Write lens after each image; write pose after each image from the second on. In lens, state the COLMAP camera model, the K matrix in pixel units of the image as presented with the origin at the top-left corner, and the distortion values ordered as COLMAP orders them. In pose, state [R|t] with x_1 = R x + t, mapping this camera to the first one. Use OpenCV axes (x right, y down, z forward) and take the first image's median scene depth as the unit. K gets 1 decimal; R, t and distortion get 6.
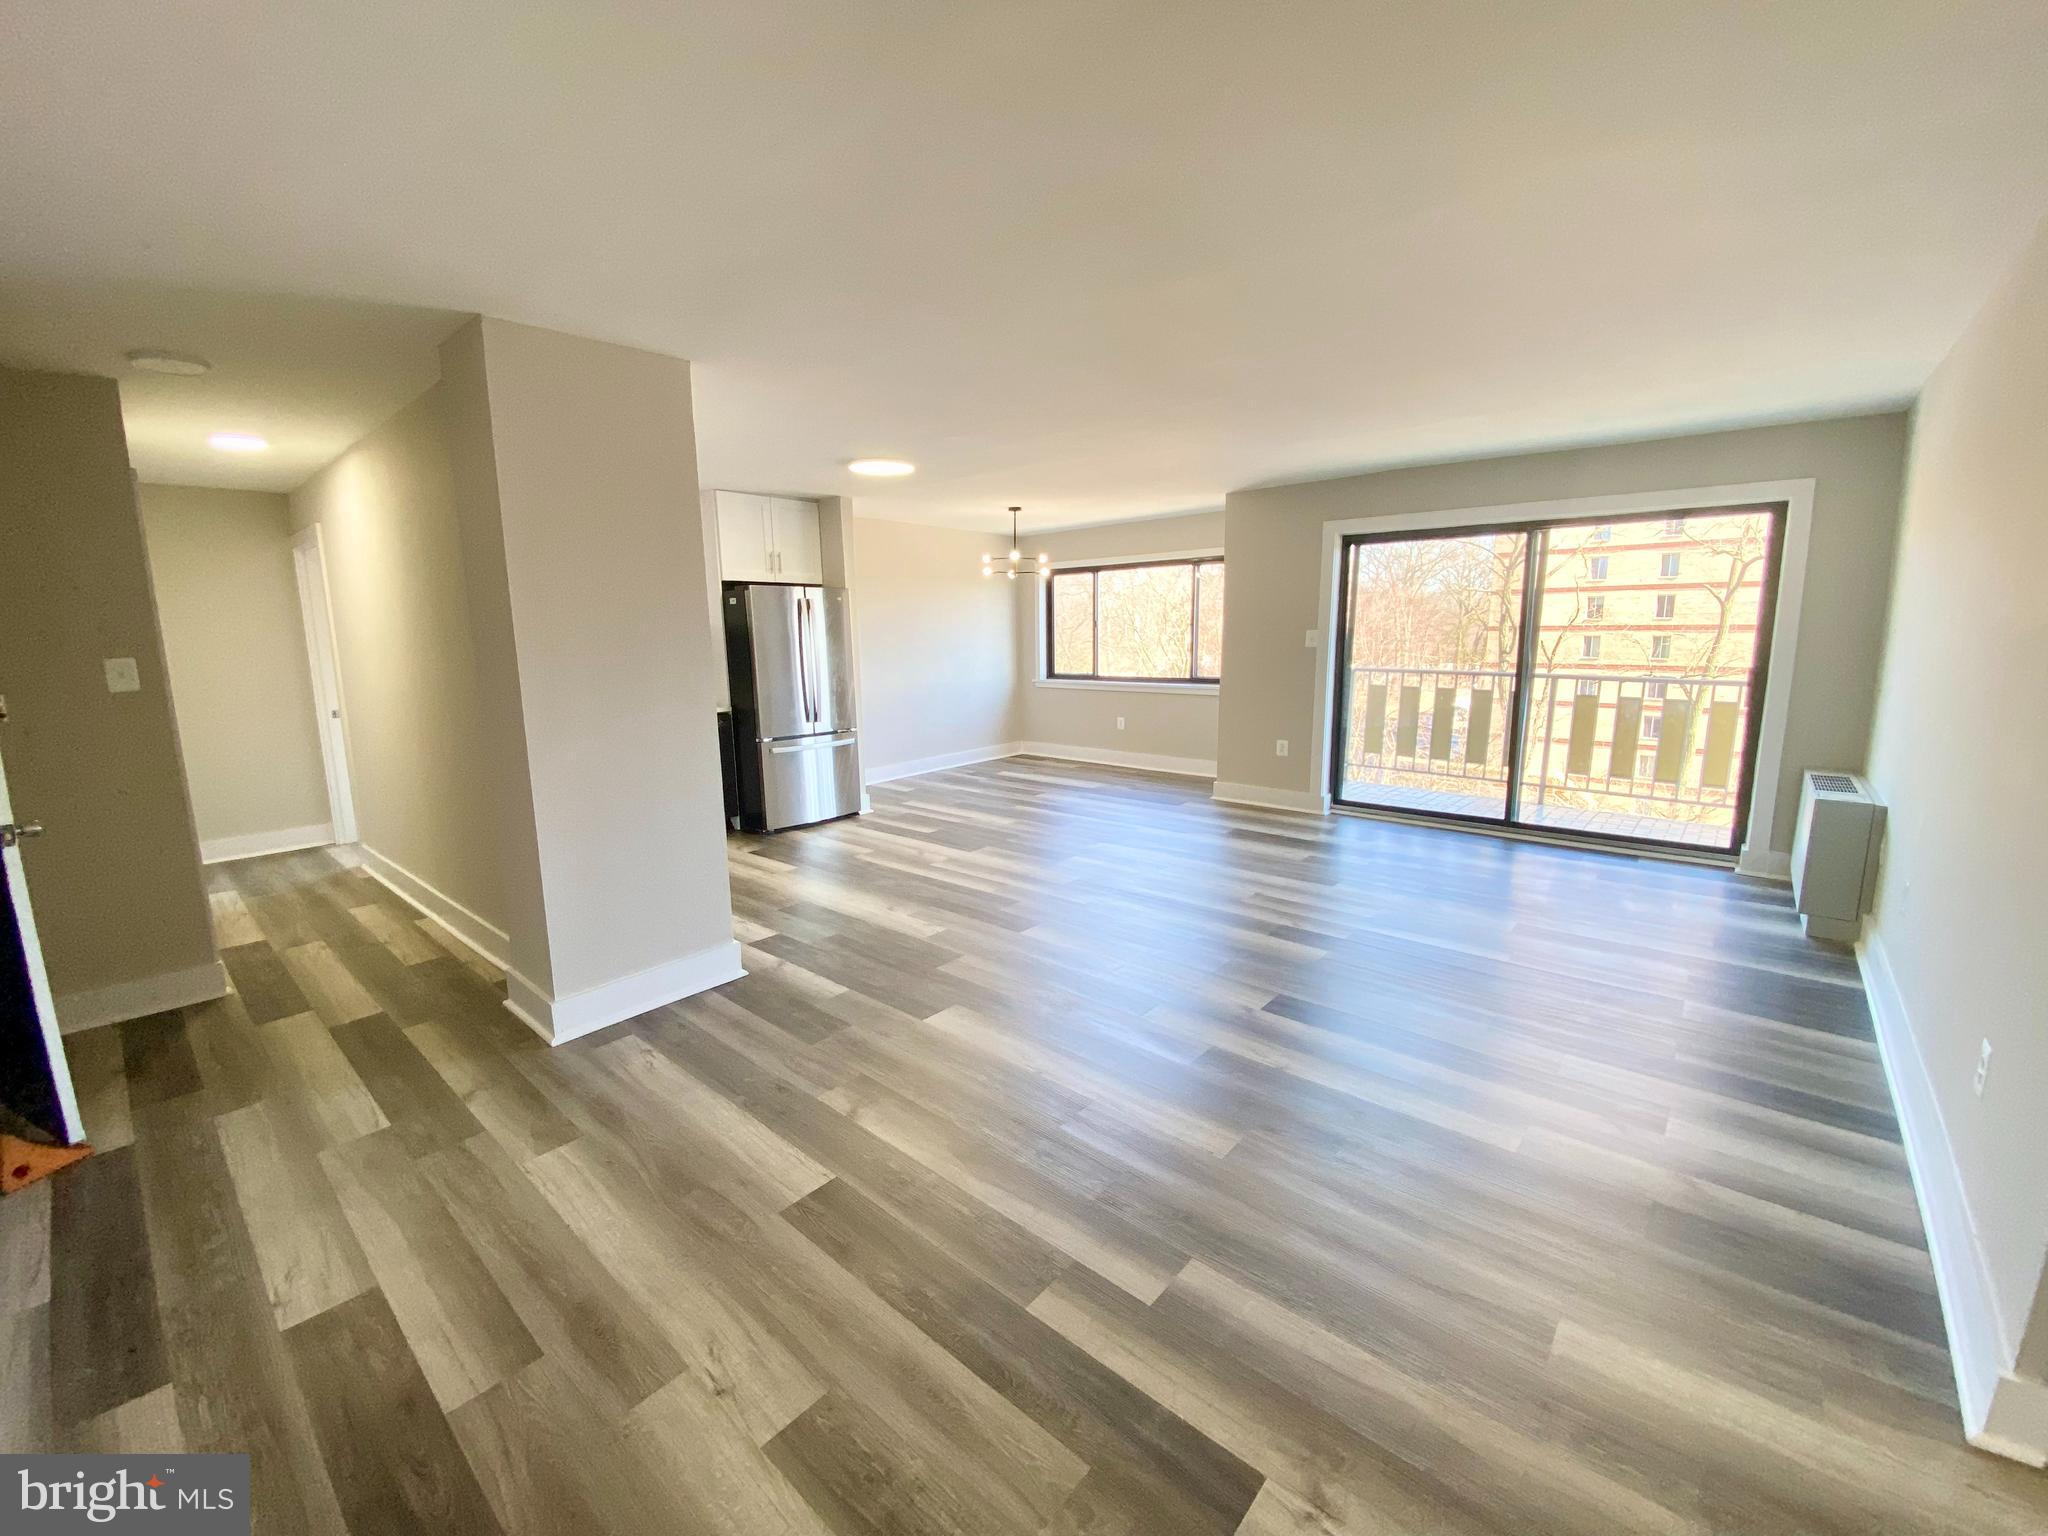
lens RADIAL K [[823.1, 0, 1018.8], [0, 823.1, 768.9], [0, 0, 1]] dist [0.032847, -0.025901]
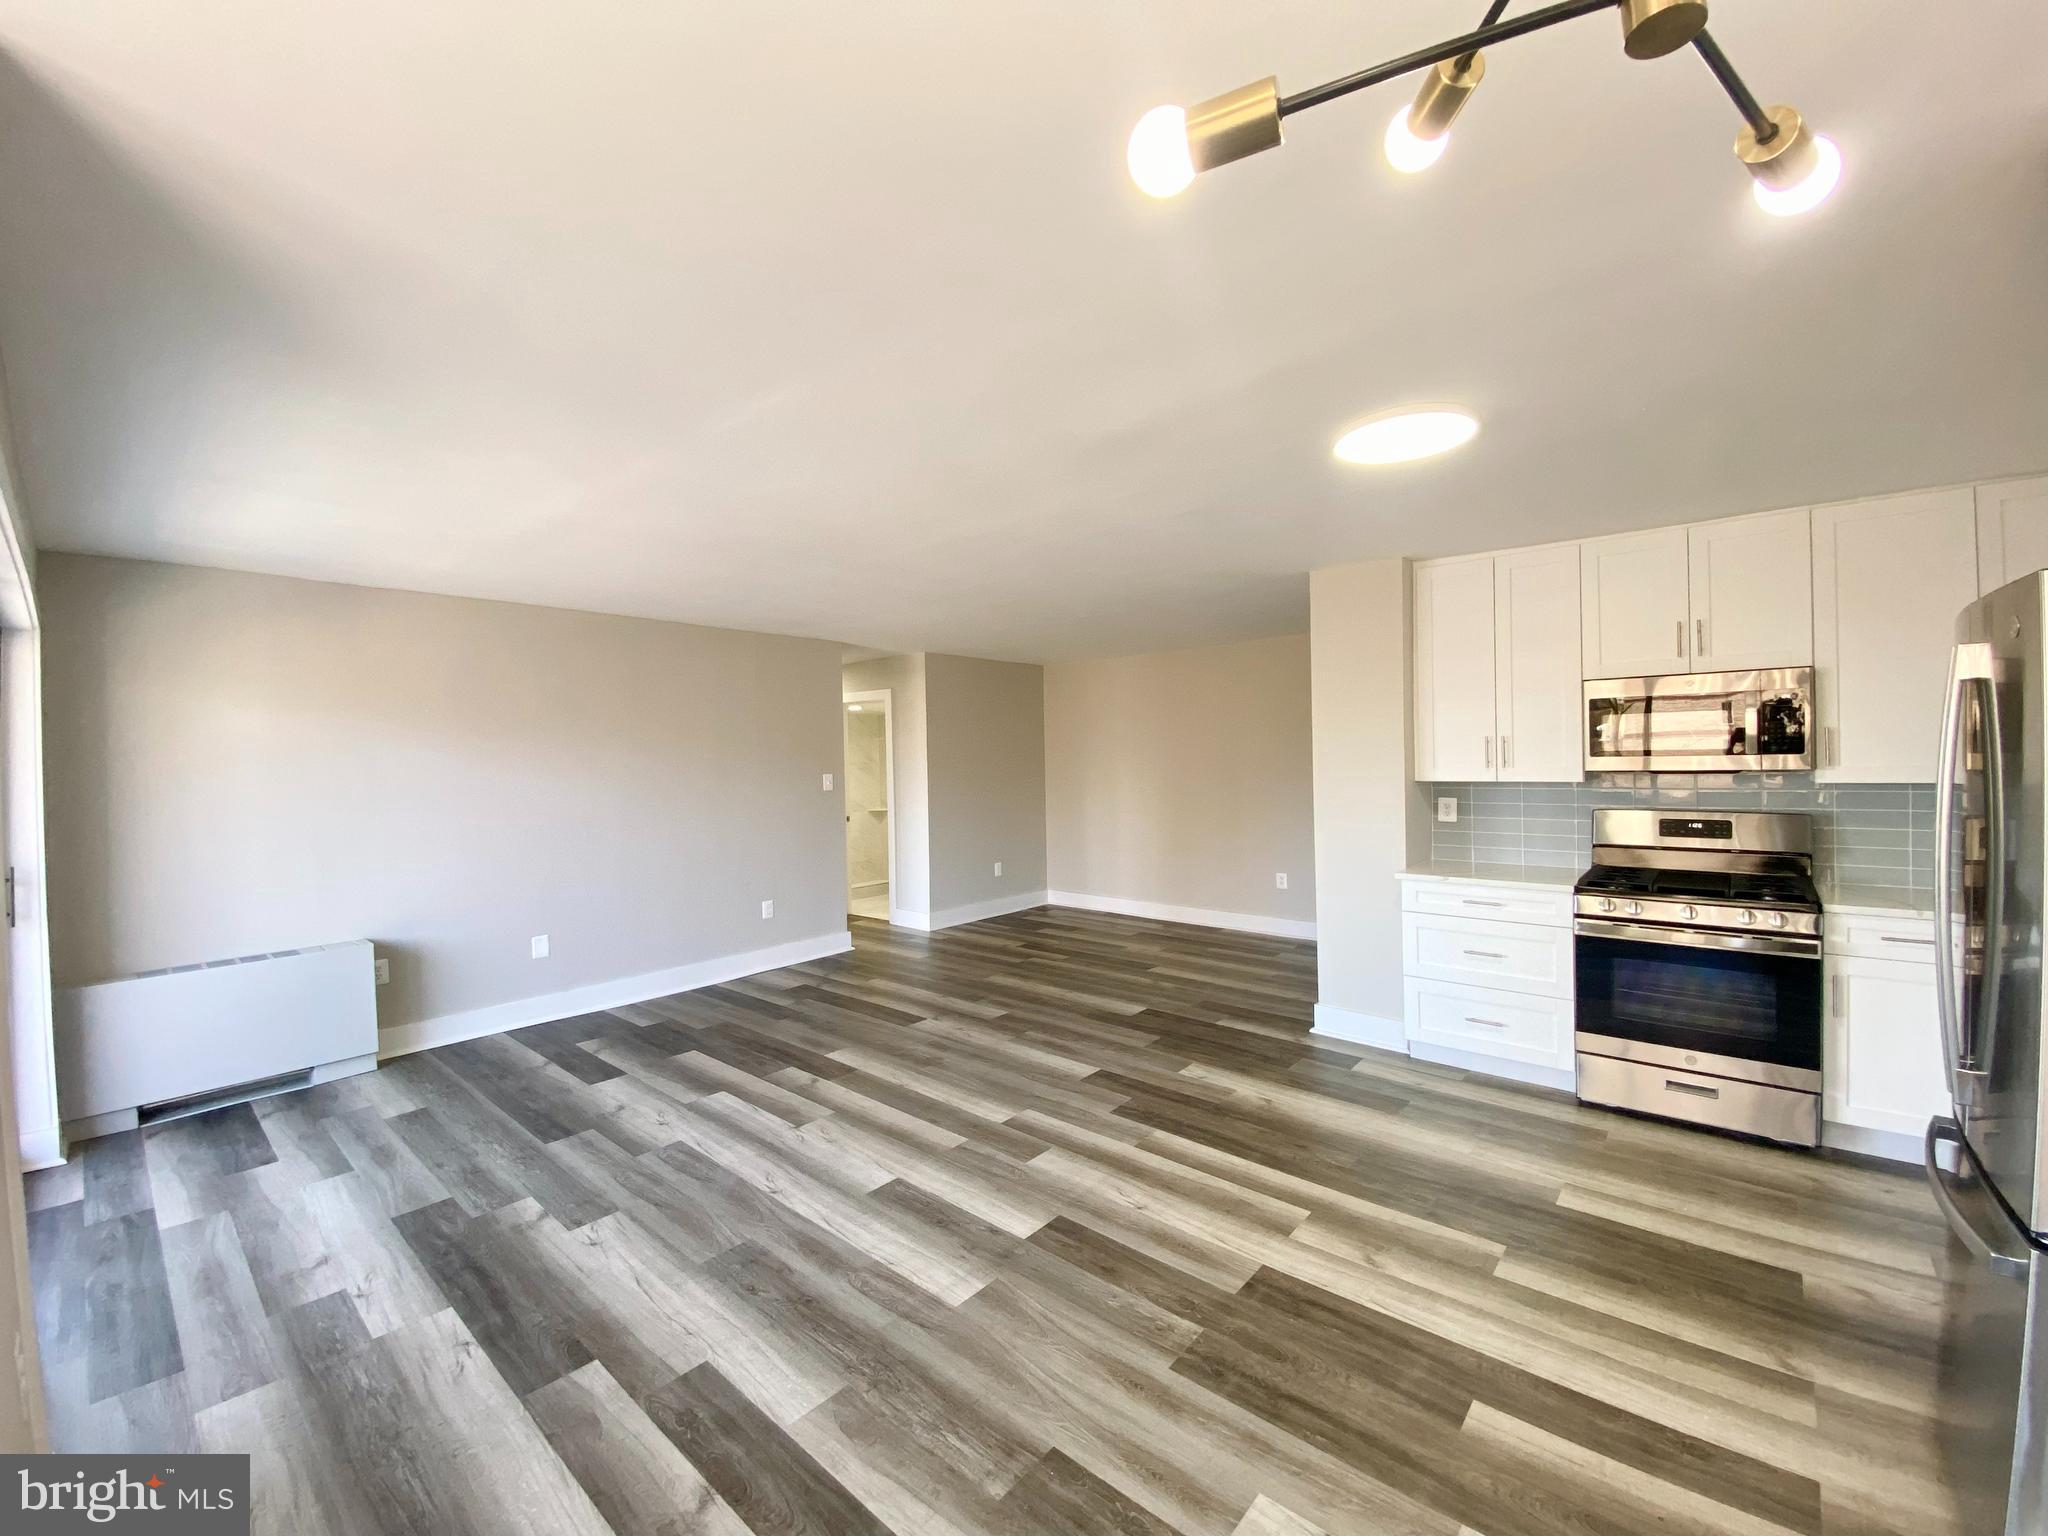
lens RADIAL K [[823.1, 0, 1018.8], [0, 823.1, 768.9], [0, 0, 1]] dist [0.032847, -0.025901]
pose [[-0.999317, 0.036696, 0.004456, 0.054216], [0.036886, 0.982040, 0.185032, -0.226261], [0.002413, 0.185070, -0.982722, 1.262268]]
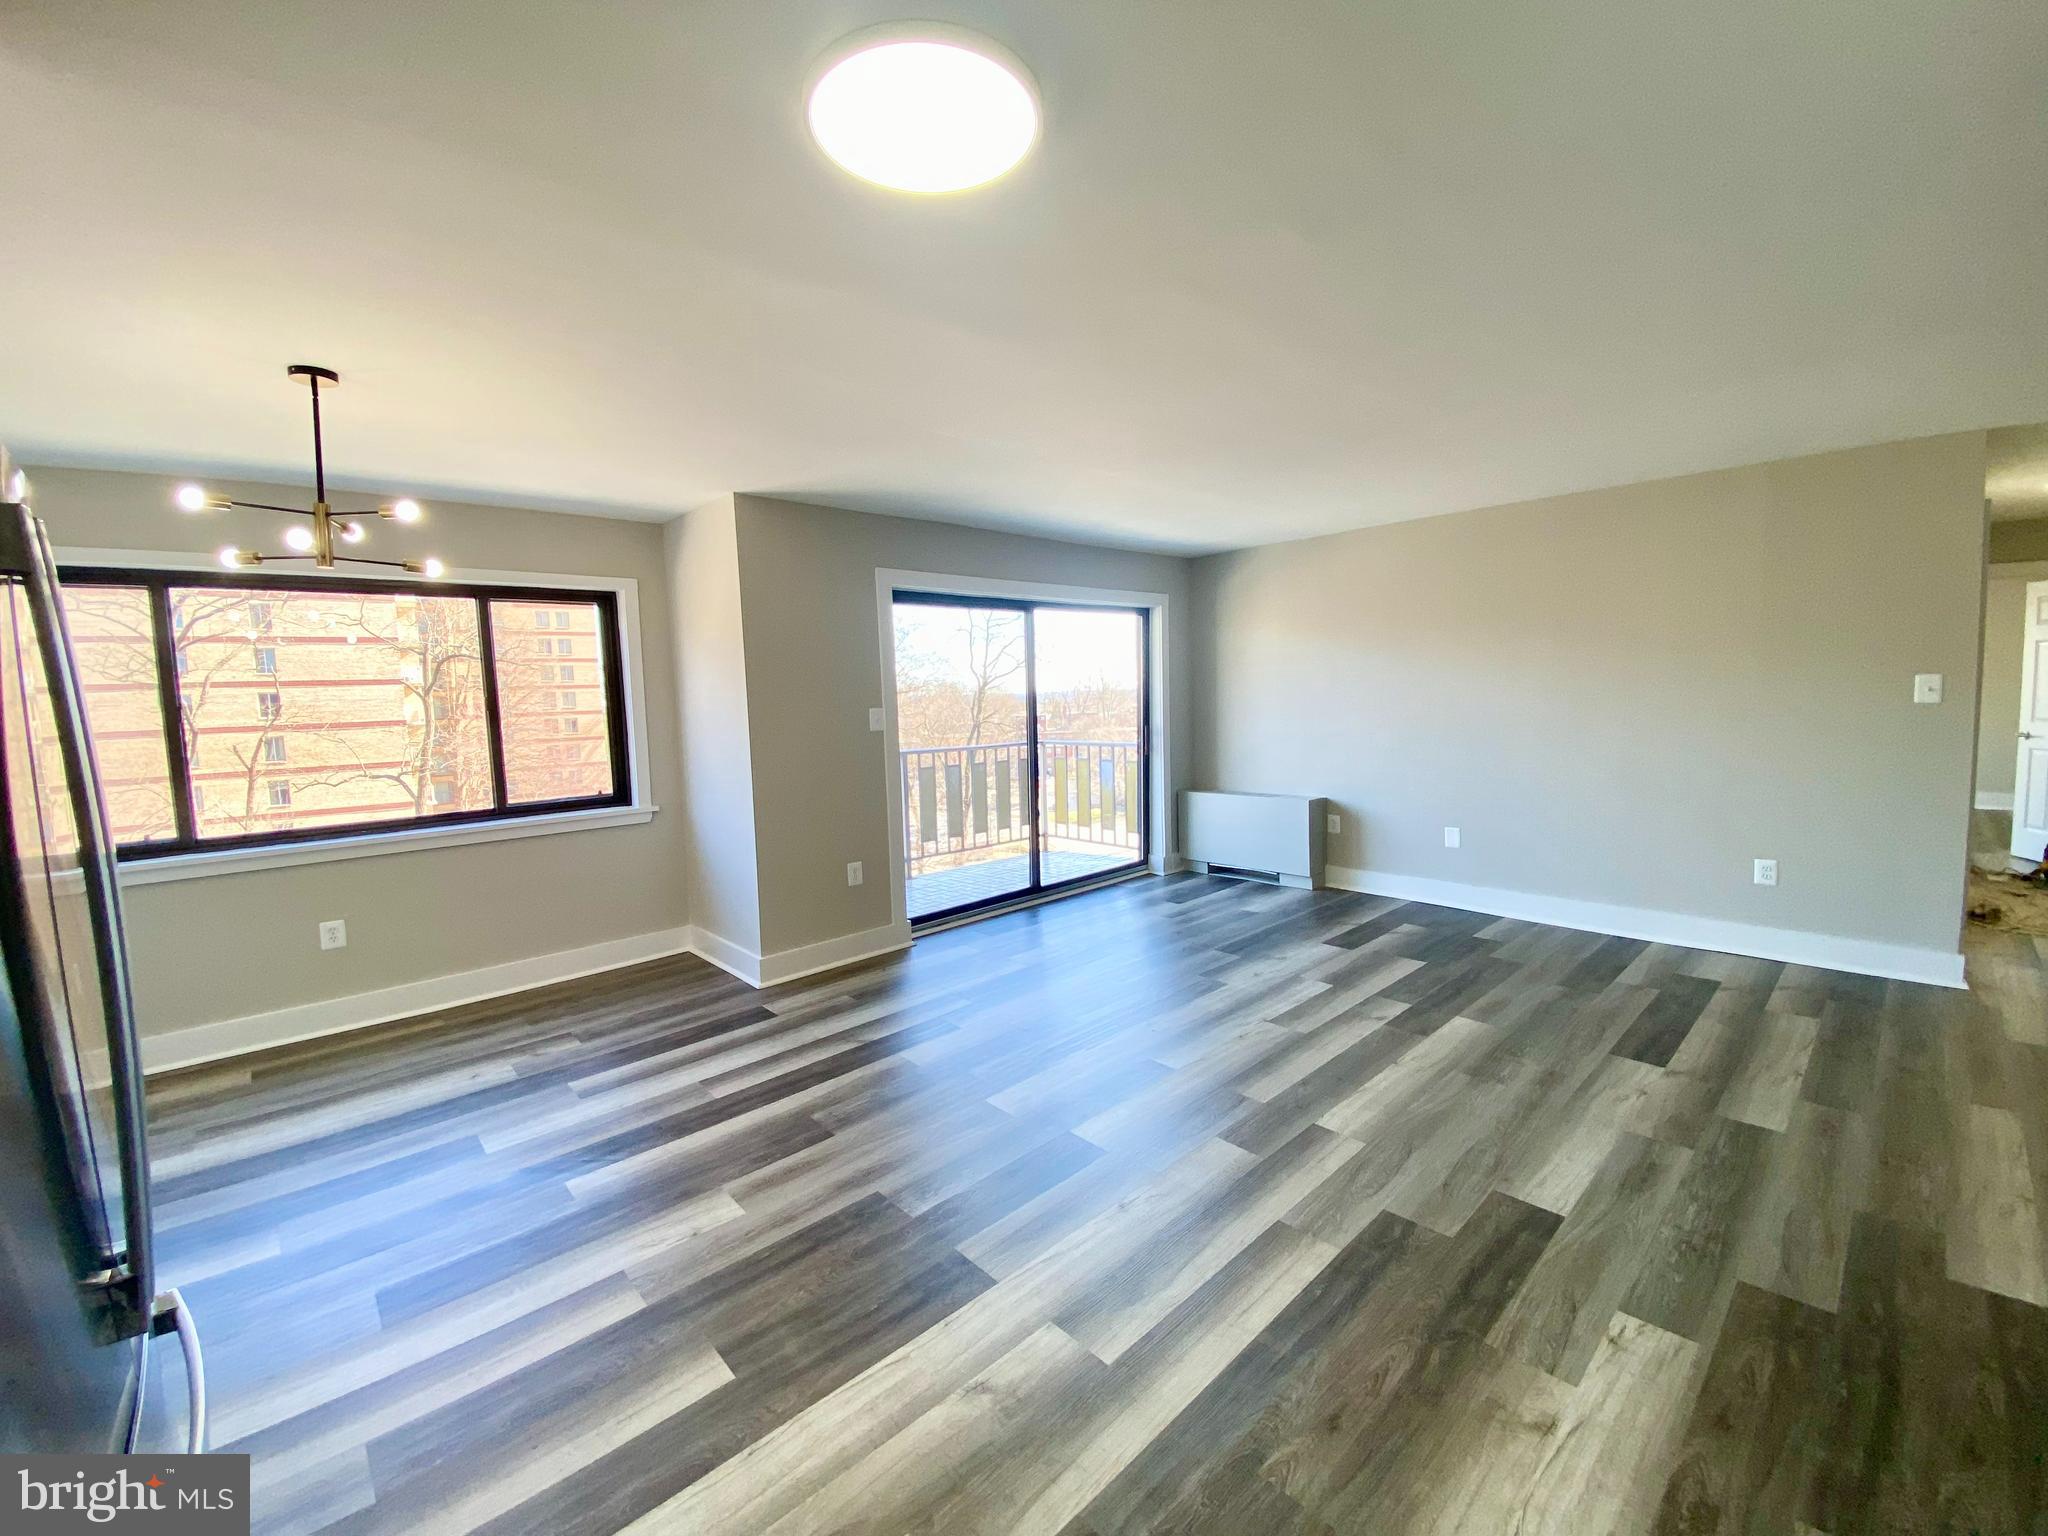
lens RADIAL K [[827.5, 0, 1024.0], [0, 827.5, 768.0], [0, 0, 1]] dist [0.021475, -0.022037]
pose [[0.106839, -0.081251, 0.990951, -0.378596], [0.198808, 0.978274, 0.058777, -0.135037], [-0.974197, 0.190730, 0.120671, 0.814216]]
